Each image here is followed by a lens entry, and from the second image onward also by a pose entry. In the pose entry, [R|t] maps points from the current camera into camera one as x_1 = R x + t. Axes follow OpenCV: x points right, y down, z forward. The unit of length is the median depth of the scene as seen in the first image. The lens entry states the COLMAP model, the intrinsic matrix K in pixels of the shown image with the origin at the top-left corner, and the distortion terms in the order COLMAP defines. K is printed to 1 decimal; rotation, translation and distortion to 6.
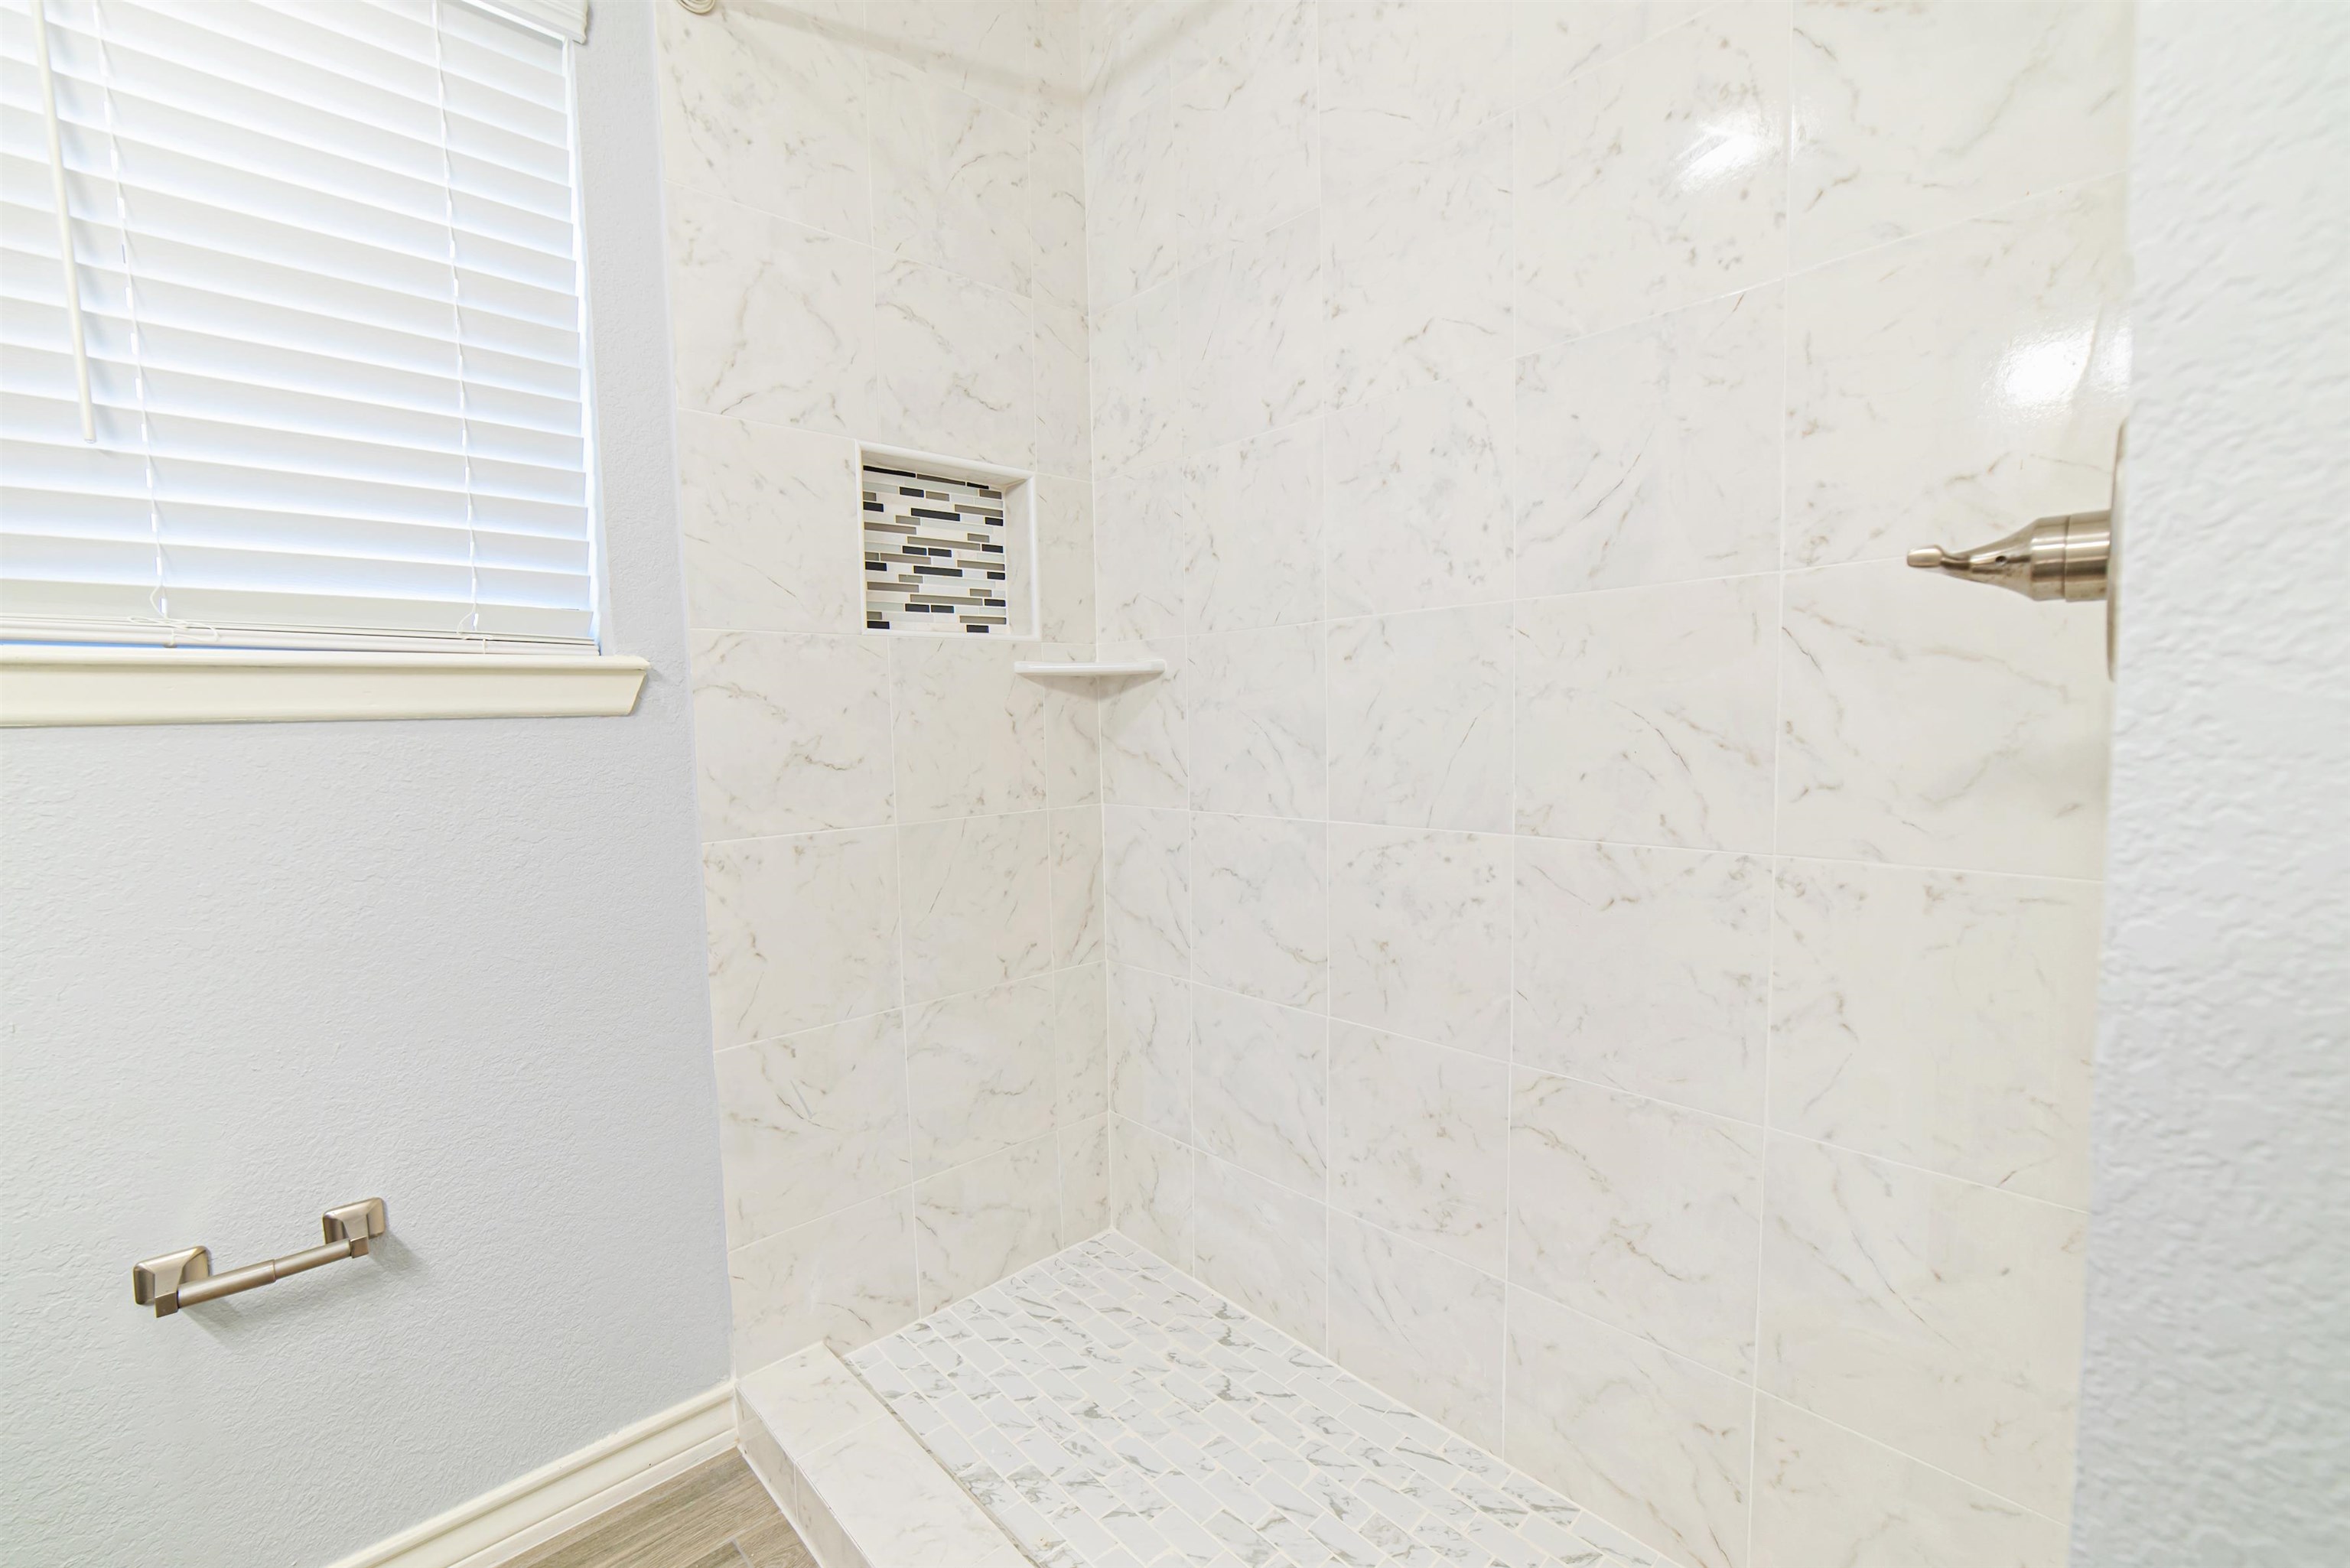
lens RADIAL K [[977.2, 0, 1167.0], [0, 977.2, 791.8], [0, 0, 1]] dist [-0.020694, 0.009059]
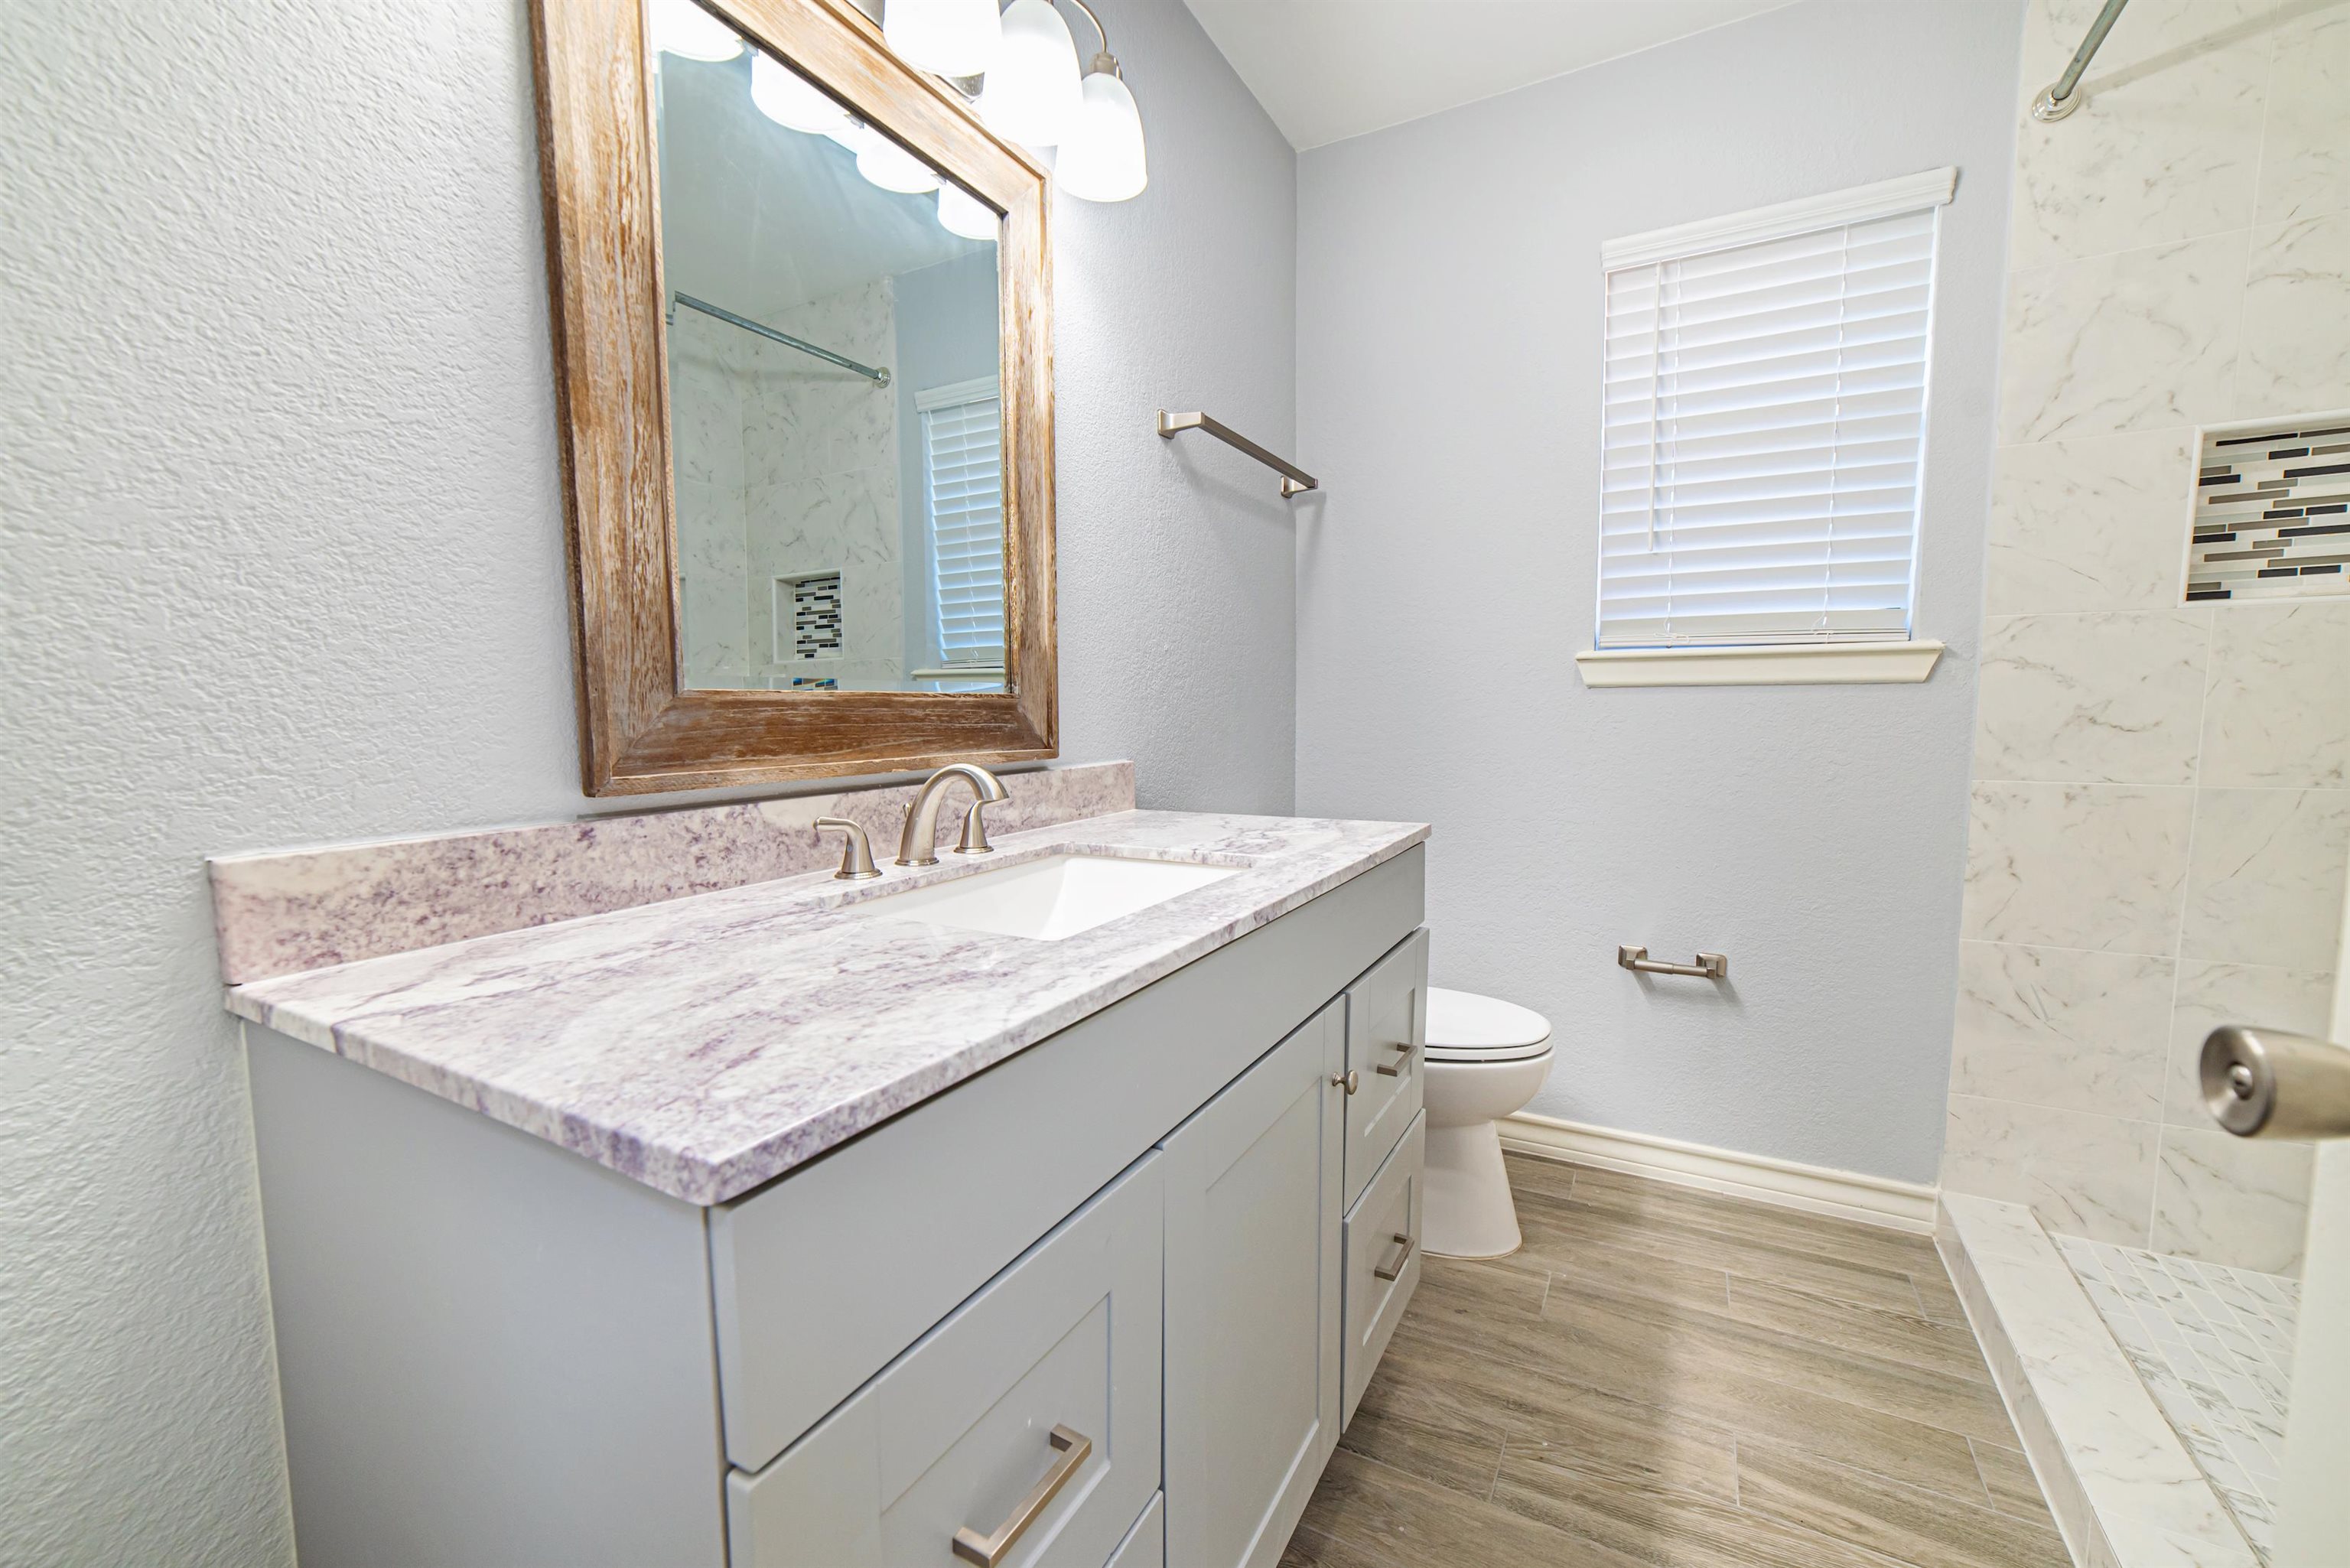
lens RADIAL K [[941.7, 0, 1165.6], [0, 941.7, 792.7], [0, 0, 1]] dist [-0.024263, 0.007478]
pose [[0.295076, 0.113186, -0.948746, 0.381605], [-0.069063, 0.992888, 0.096972, 0.022609], [0.952975, 0.036909, 0.300794, -0.404983]]
